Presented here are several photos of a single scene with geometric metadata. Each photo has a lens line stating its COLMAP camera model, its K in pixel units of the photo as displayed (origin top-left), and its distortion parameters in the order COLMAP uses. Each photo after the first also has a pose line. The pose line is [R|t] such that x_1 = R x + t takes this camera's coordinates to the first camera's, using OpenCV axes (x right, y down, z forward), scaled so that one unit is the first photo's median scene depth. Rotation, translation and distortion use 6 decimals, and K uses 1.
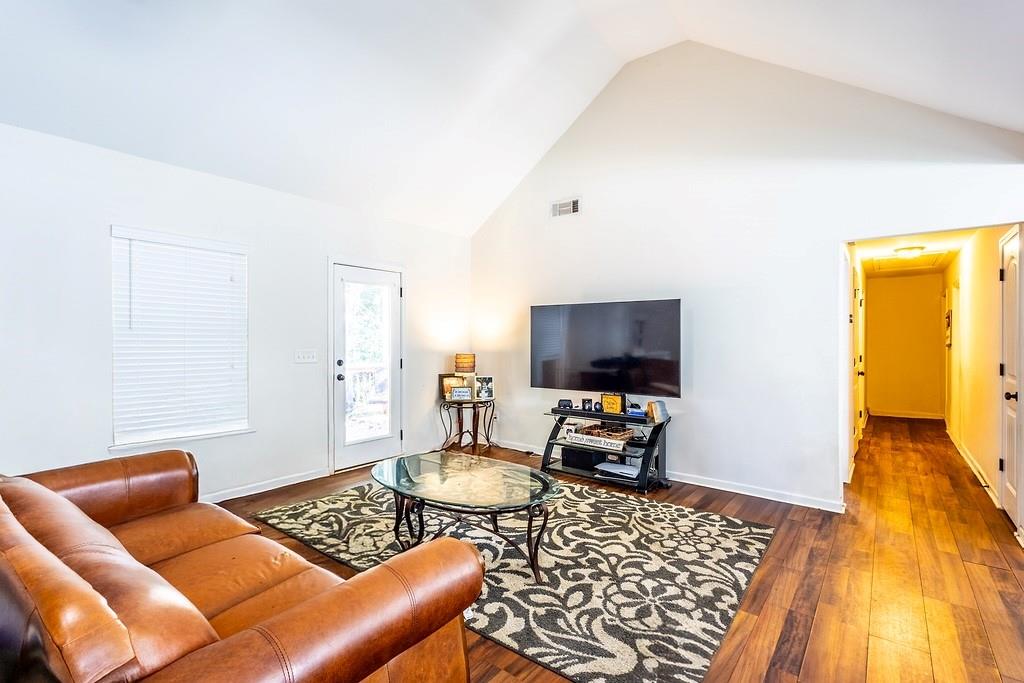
lens RADIAL K [[469.1, 0, 514.1], [0, 469.1, 342.5], [0, 0, 1]] dist [0.010769, -0.002403]
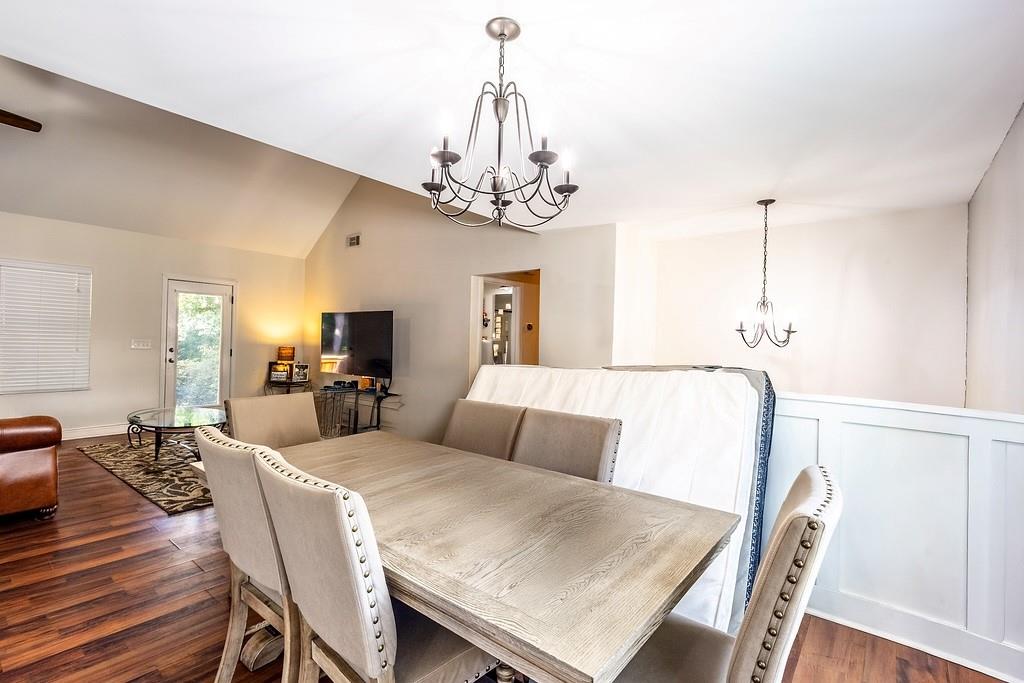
lens RADIAL K [[469.1, 0, 509.7], [0, 469.1, 339.8], [0, 0, 1]] dist [0.010769, -0.002403]
pose [[0.999721, 0.022533, -0.007064, 0.594079], [-0.022602, 0.999696, -0.009820, 0.003060], [0.006841, 0.009977, 0.999927, -0.366390]]
